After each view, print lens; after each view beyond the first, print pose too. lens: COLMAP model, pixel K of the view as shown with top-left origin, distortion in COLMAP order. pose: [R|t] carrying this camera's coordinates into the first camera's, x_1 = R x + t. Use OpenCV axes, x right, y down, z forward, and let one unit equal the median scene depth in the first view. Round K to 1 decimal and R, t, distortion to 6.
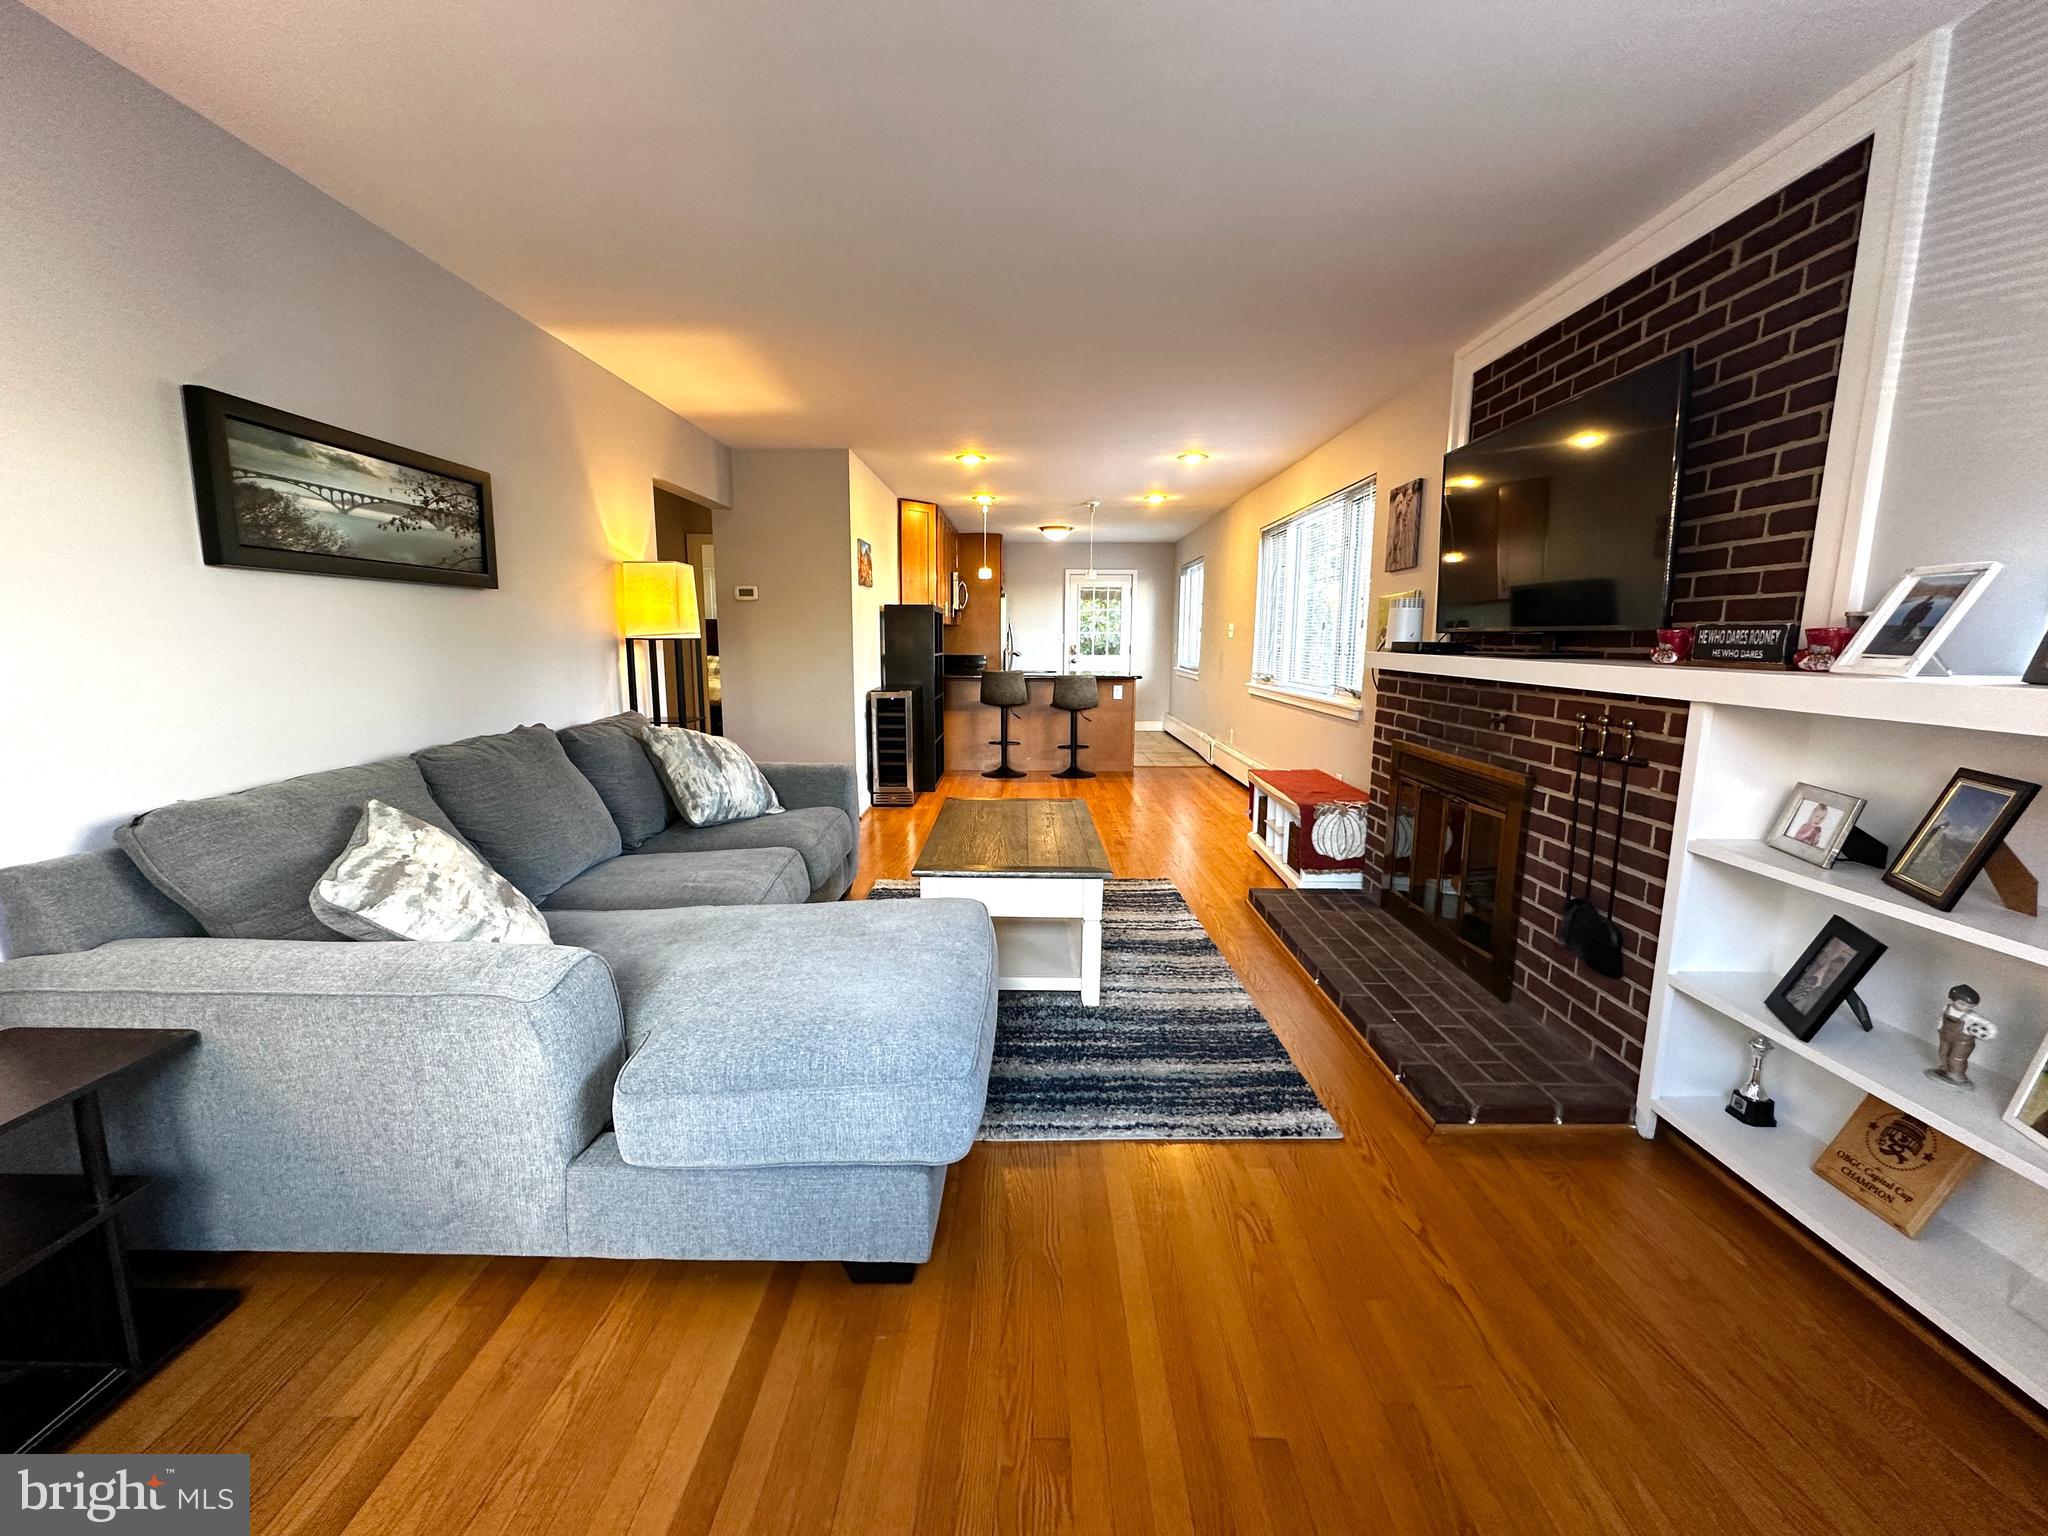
lens RADIAL K [[815.3, 0, 1019.2], [0, 815.3, 764.7], [0, 0, 1]] dist [-0.001050, 0.000654]
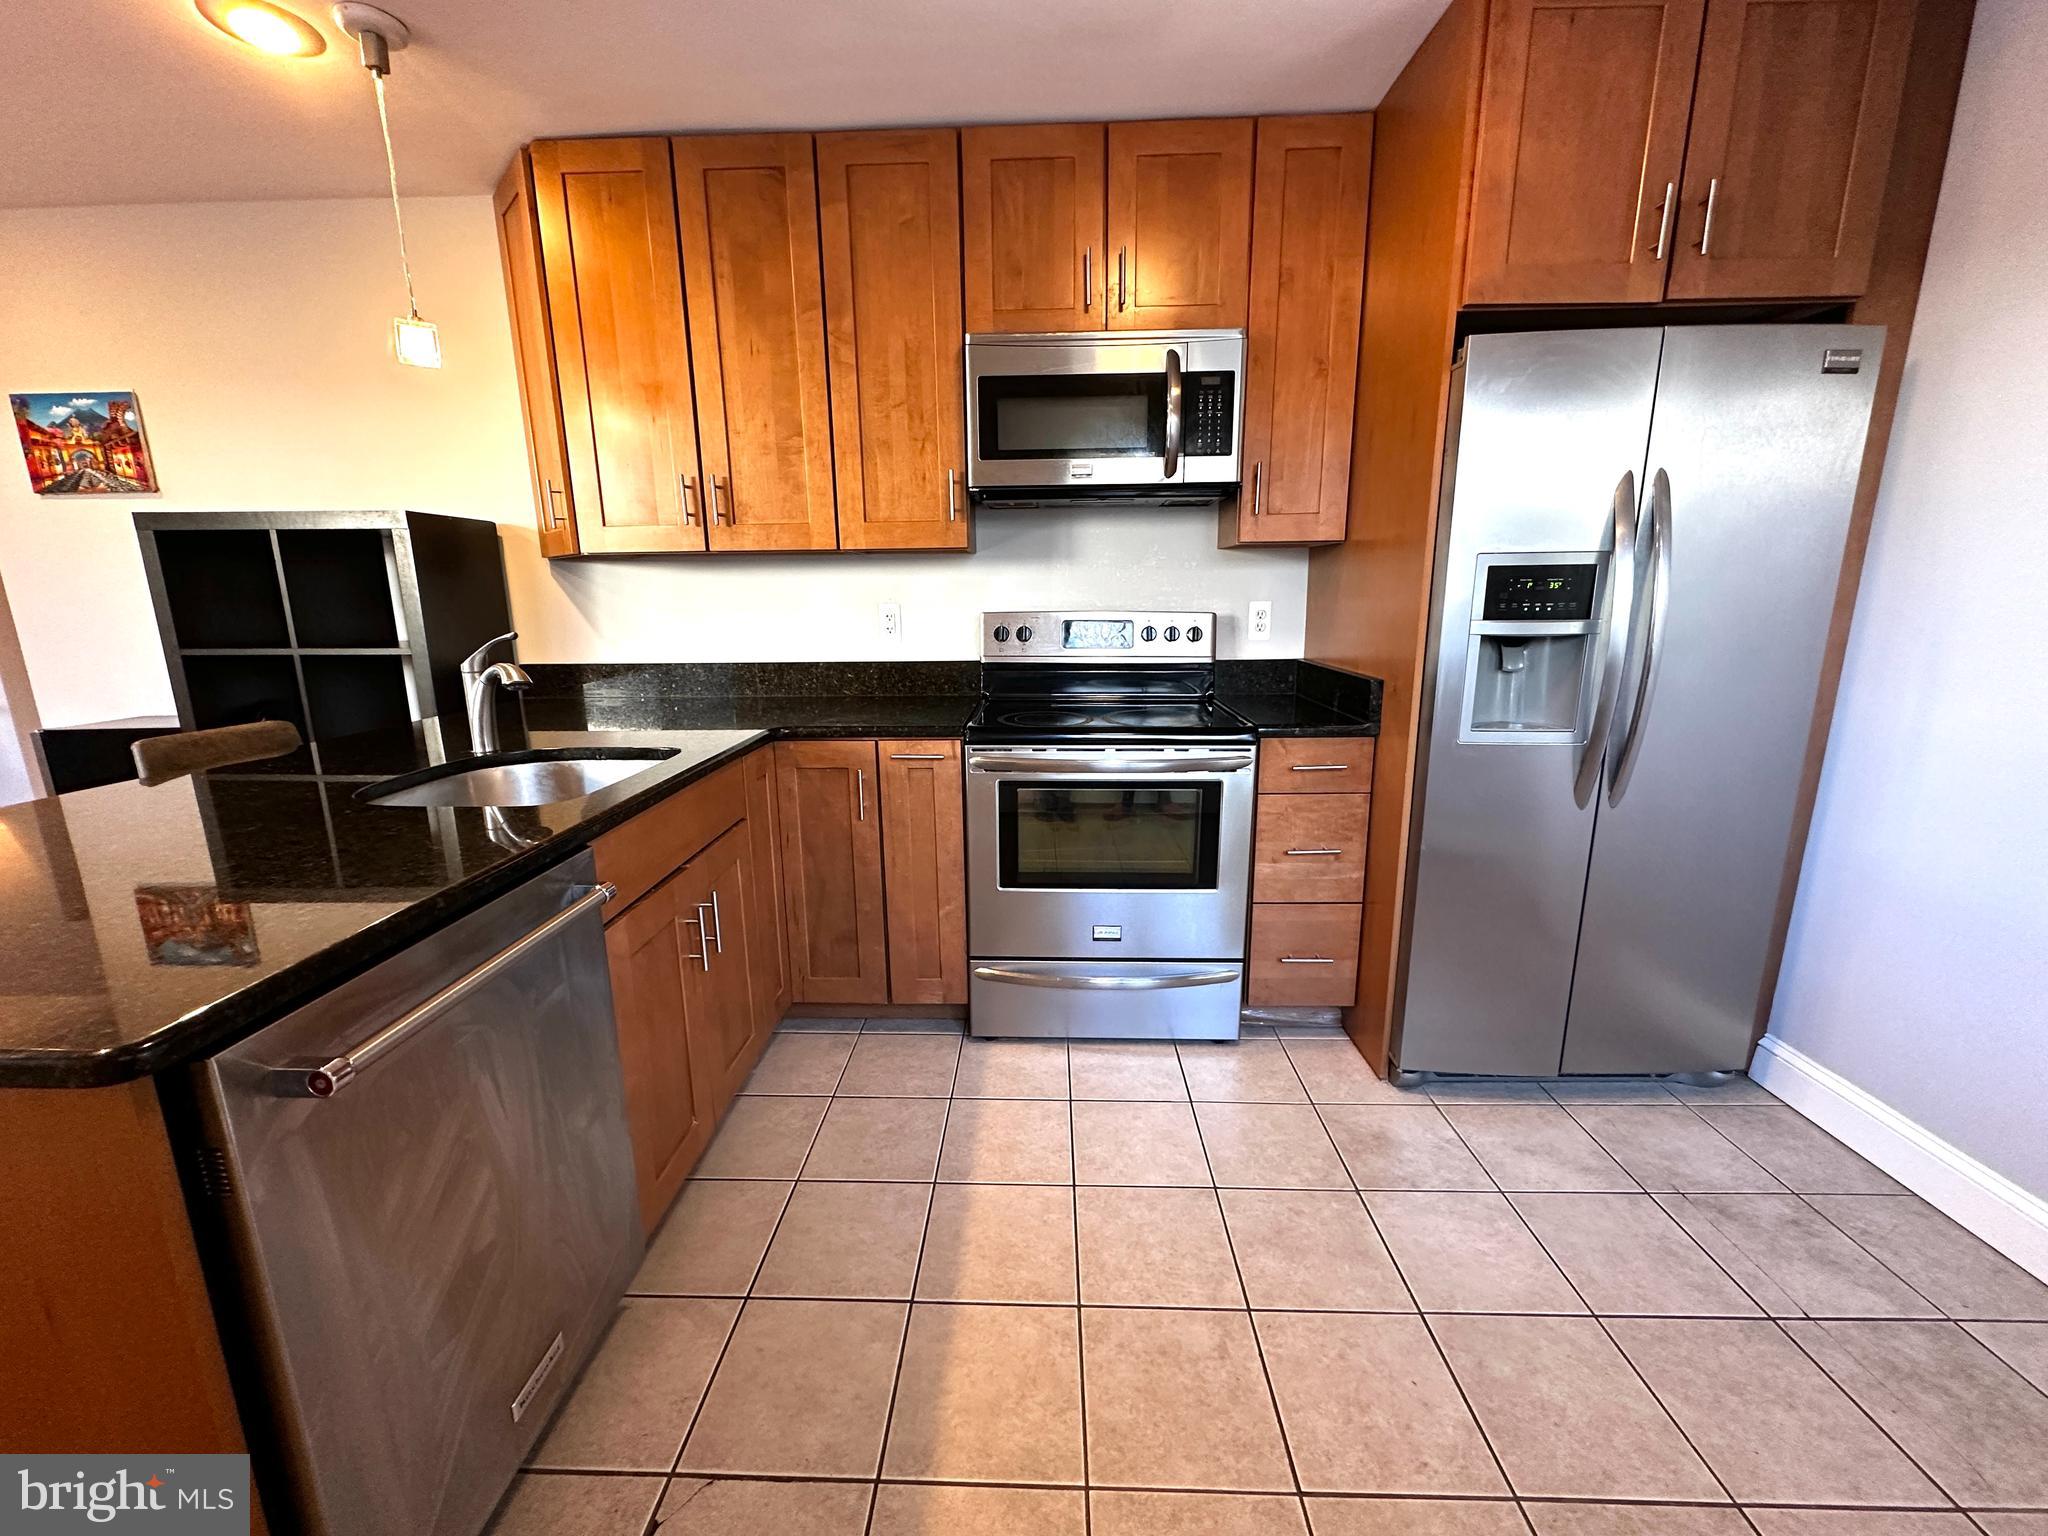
lens RADIAL K [[820.8, 0, 1011.5], [0, 820.8, 764.1], [0, 0, 1]] dist [0.001770, 0.000483]
pose [[-0.015716, 0.204188, -0.978805, 0.672411], [-0.145495, 0.968040, 0.204279, -0.555002], [0.989234, 0.145622, 0.014495, 3.522269]]
